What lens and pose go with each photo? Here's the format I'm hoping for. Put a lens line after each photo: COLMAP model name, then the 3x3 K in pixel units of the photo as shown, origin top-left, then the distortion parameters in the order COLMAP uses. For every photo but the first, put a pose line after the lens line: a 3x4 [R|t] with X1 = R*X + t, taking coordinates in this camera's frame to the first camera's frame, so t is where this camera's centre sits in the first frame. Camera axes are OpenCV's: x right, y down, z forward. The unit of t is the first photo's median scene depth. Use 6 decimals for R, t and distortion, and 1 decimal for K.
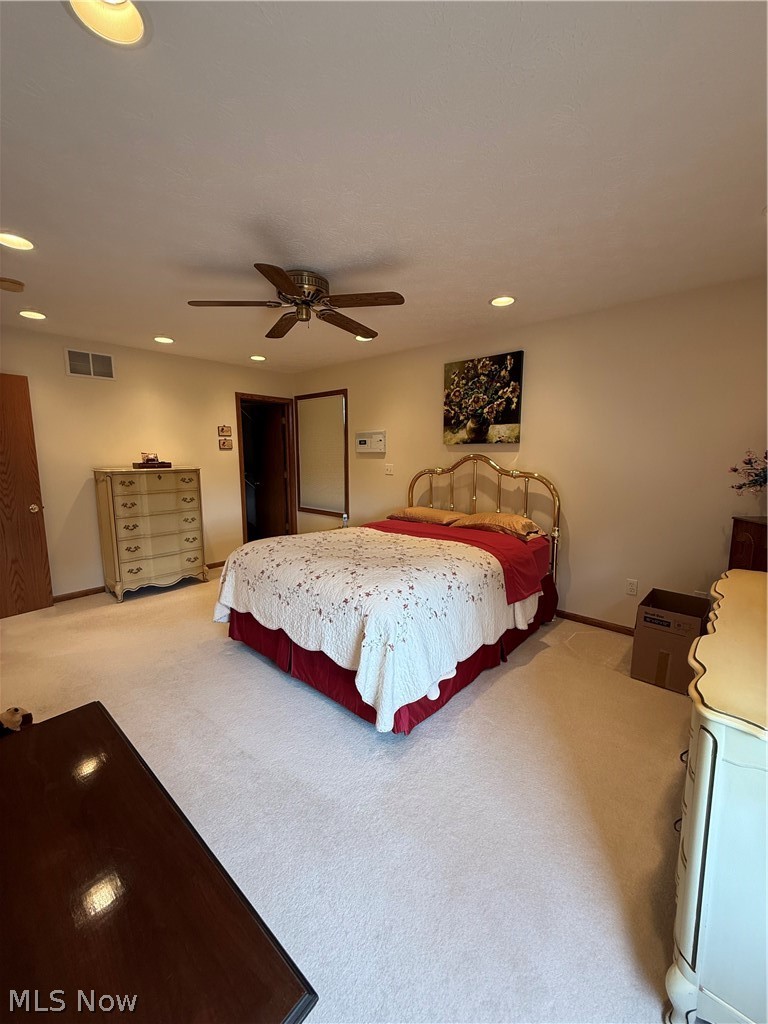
lens RADIAL K [[409.3, 0, 383.7], [0, 409.3, 509.4], [0, 0, 1]] dist [0.000507, -0.000216]
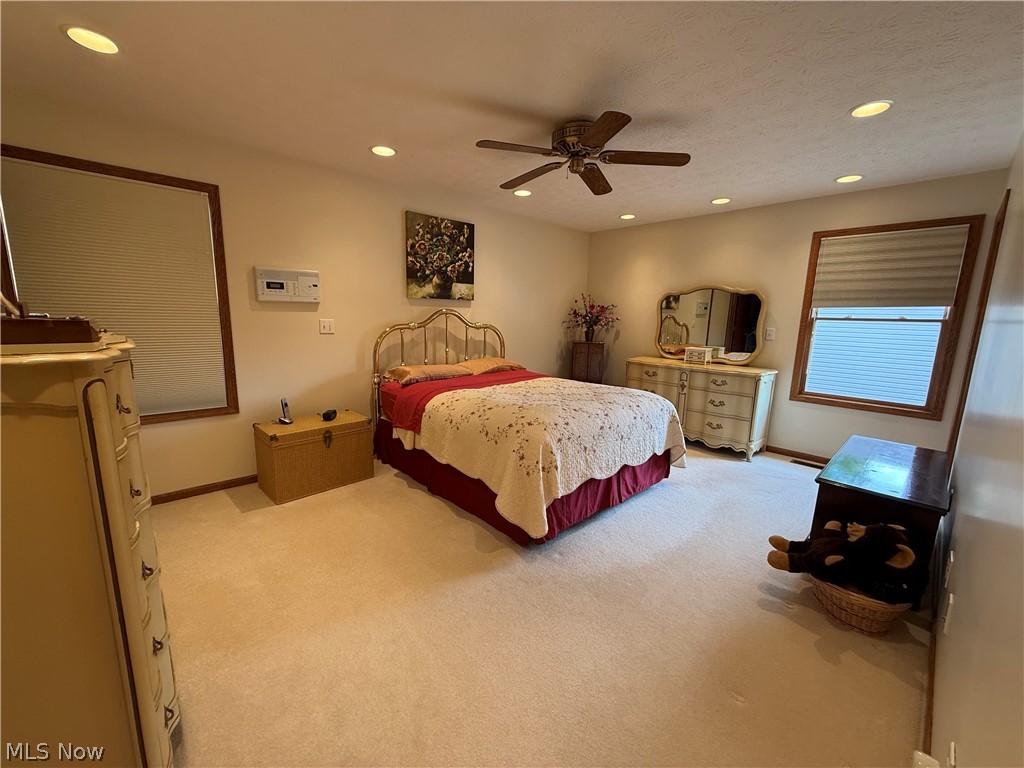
lens RADIAL K [[409.3, 0, 511.2], [0, 409.3, 385.7], [0, 0, 1]] dist [0.000507, -0.000216]
pose [[0.098804, -0.167597, 0.980892, -0.840411], [0.113439, 0.981186, 0.156221, -0.084375], [-0.988620, 0.095836, 0.115957, 0.717895]]
